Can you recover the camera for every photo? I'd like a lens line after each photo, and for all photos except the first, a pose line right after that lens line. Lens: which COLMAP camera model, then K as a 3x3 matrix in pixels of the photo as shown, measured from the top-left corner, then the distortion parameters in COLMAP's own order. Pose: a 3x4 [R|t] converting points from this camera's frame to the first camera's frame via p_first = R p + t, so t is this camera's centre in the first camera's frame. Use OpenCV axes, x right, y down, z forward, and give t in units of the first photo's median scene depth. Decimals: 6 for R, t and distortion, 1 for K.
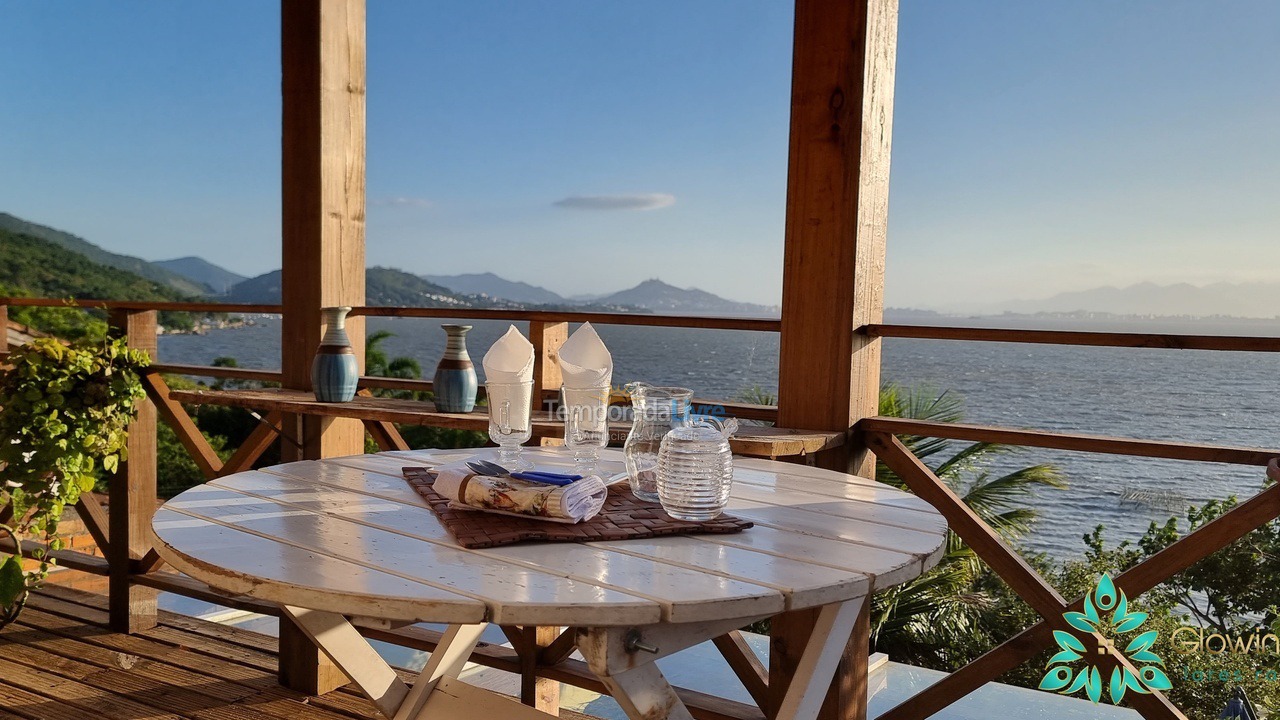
lens RADIAL K [[1094.9, 0, 641.5], [0, 1094.9, 429.9], [0, 0, 1]] dist [0.032817, -0.008976]
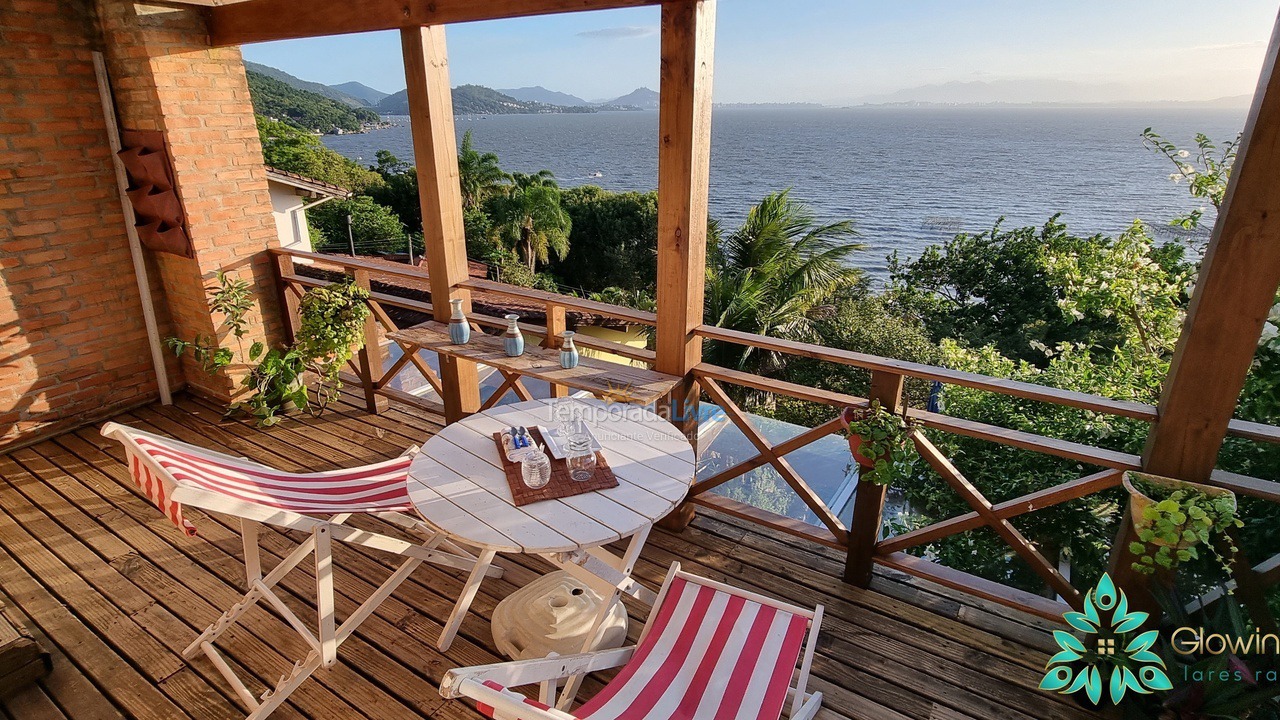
lens RADIAL K [[654.2, 0, 640.0], [0, 654.2, 360.0], [0, 0, 1]] dist [-0.001207, -0.000394]
pose [[0.999637, -0.024637, -0.010889, 0.074059], [0.026756, 0.954866, 0.295828, -0.298518], [0.003110, -0.296012, 0.955179, -0.209016]]
